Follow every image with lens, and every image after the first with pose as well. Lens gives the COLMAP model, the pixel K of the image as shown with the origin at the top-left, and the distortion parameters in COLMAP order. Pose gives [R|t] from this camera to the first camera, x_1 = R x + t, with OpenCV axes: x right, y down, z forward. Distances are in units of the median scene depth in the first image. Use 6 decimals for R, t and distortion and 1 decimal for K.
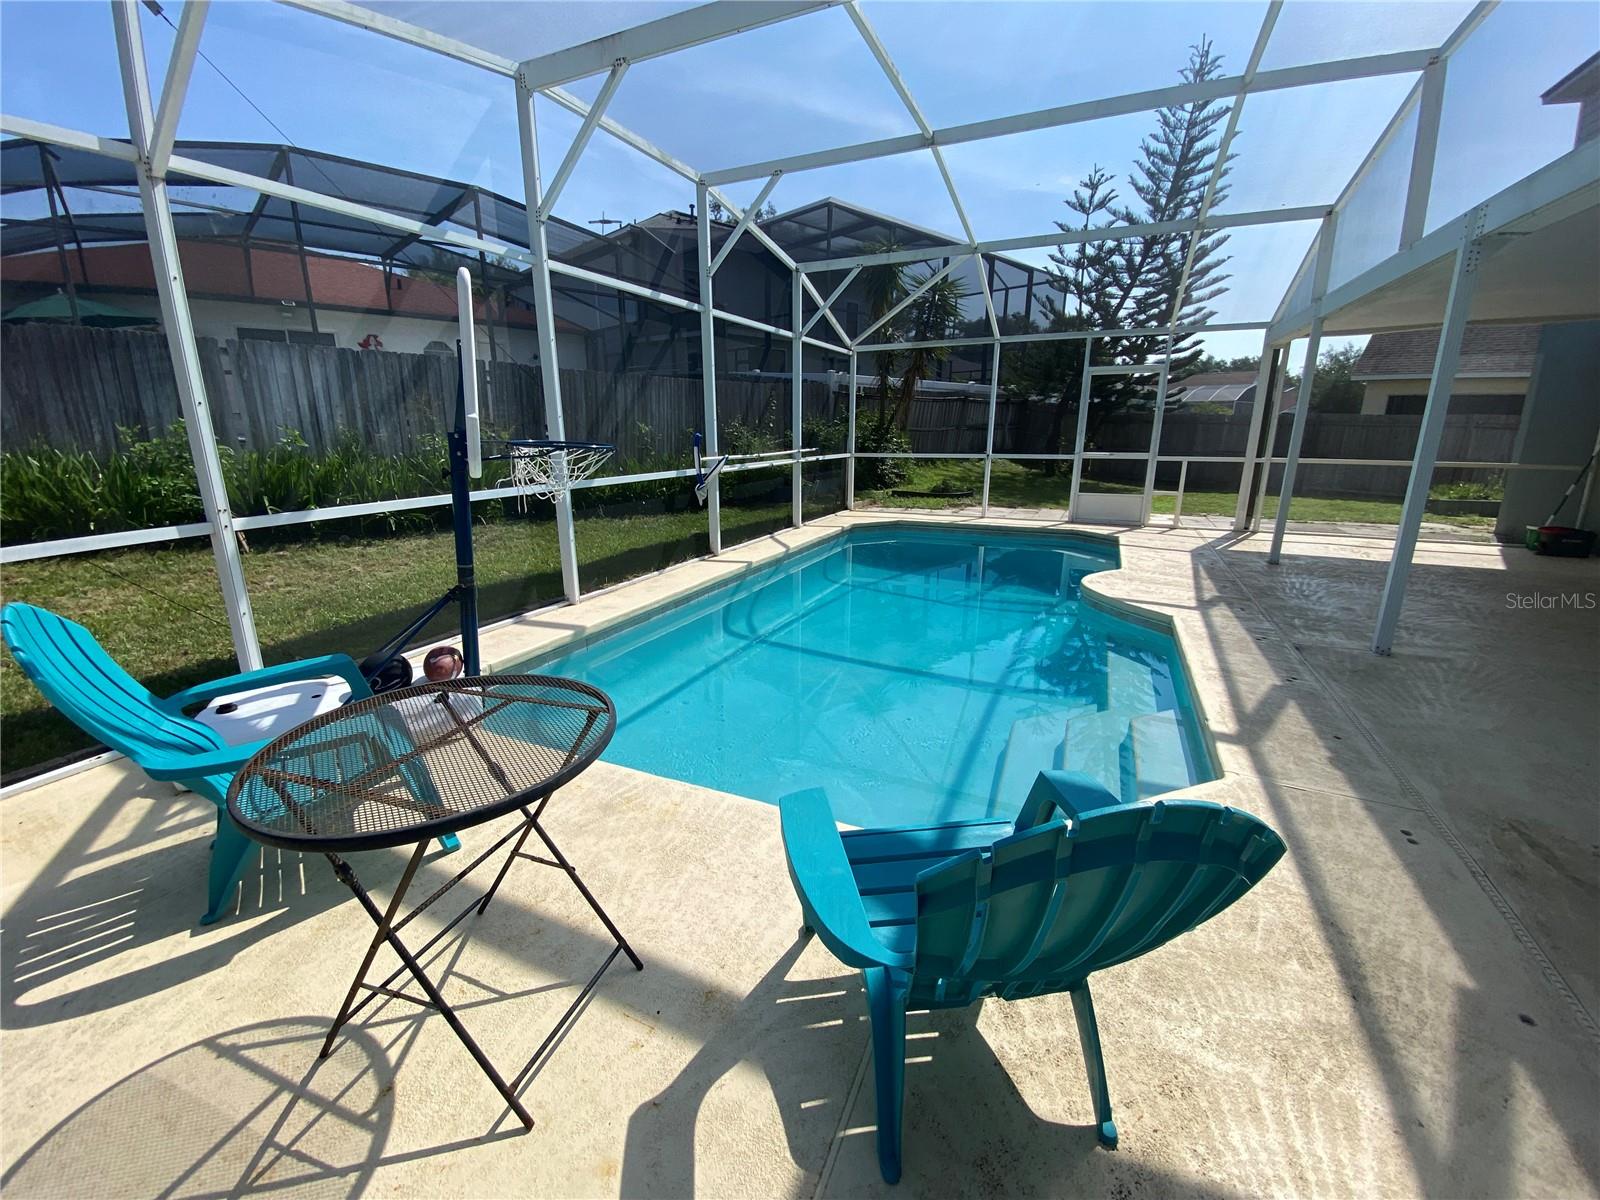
lens RADIAL K [[653.1, 0, 793.6], [0, 653.1, 592.1], [0, 0, 1]] dist [0.006759, -0.009173]
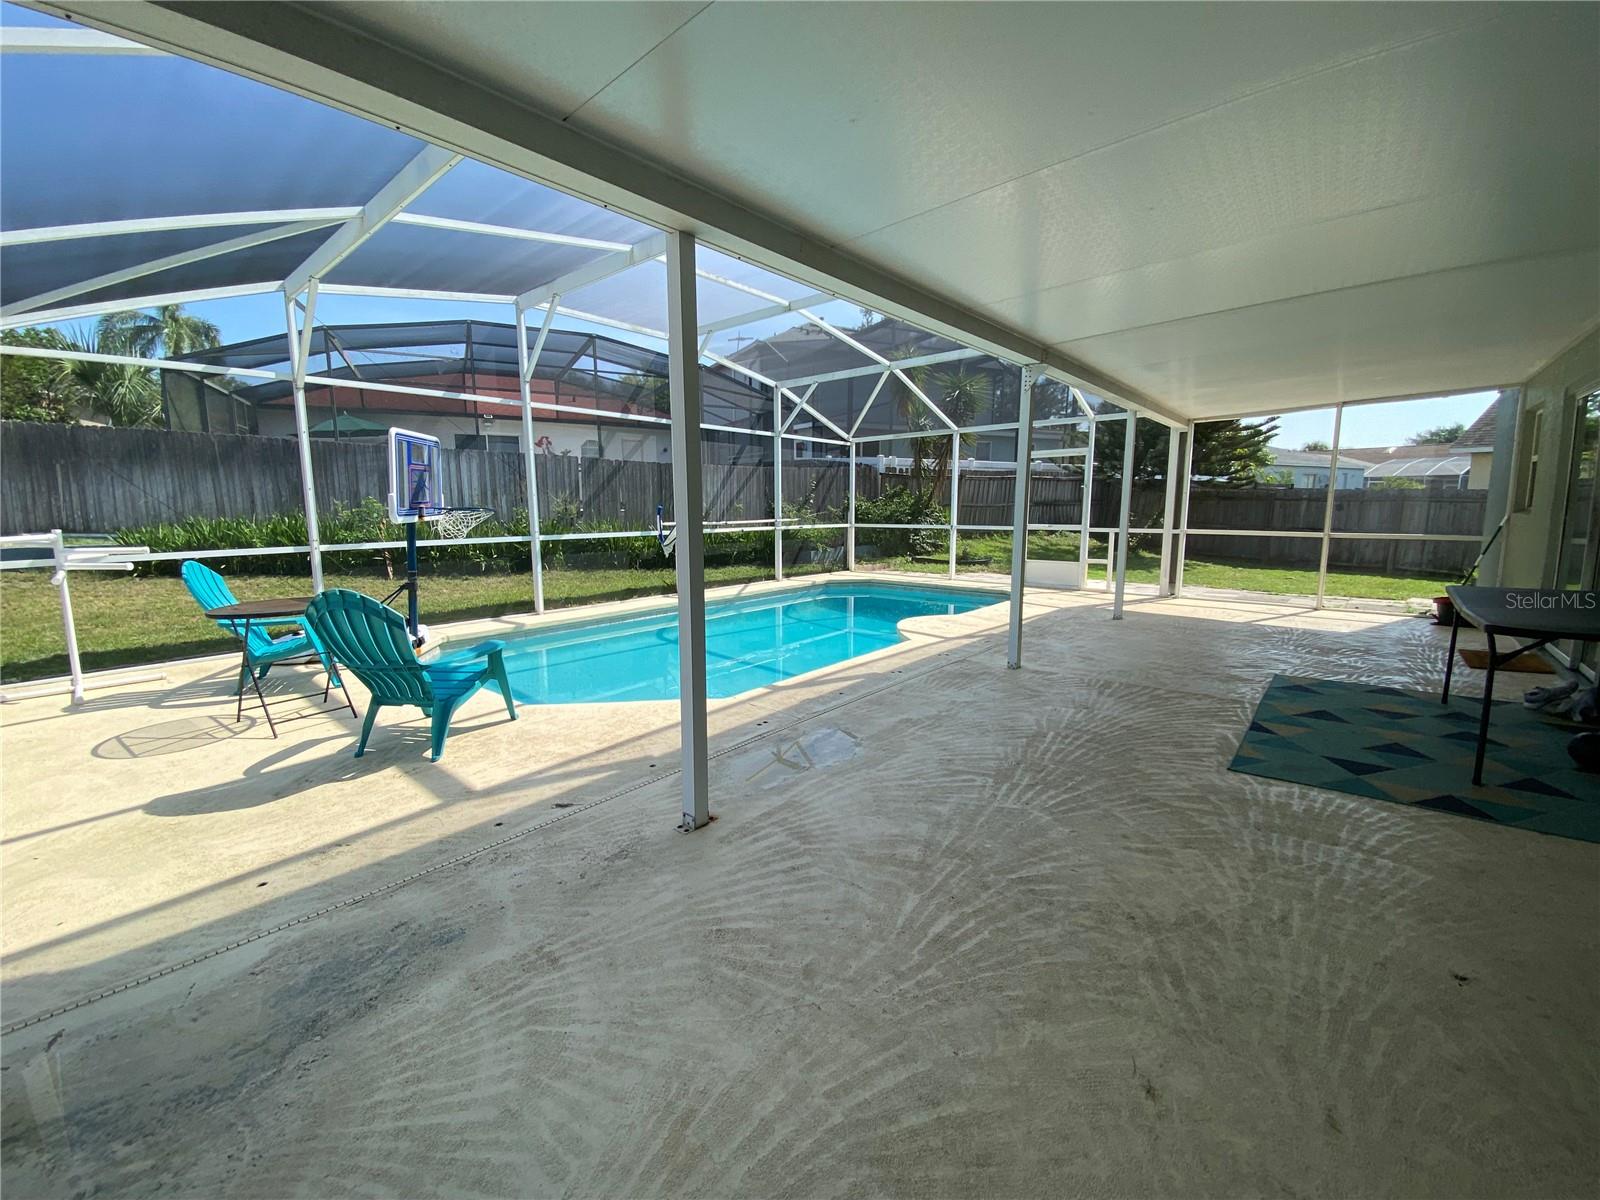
lens RADIAL K [[653.1, 0, 814.2], [0, 653.1, 595.2], [0, 0, 1]] dist [0.006759, -0.009173]
pose [[0.966080, 0.036583, -0.255637, 0.423230], [-0.064120, 0.992896, -0.100226, 0.054592], [0.250154, 0.113218, 0.961564, -0.202192]]
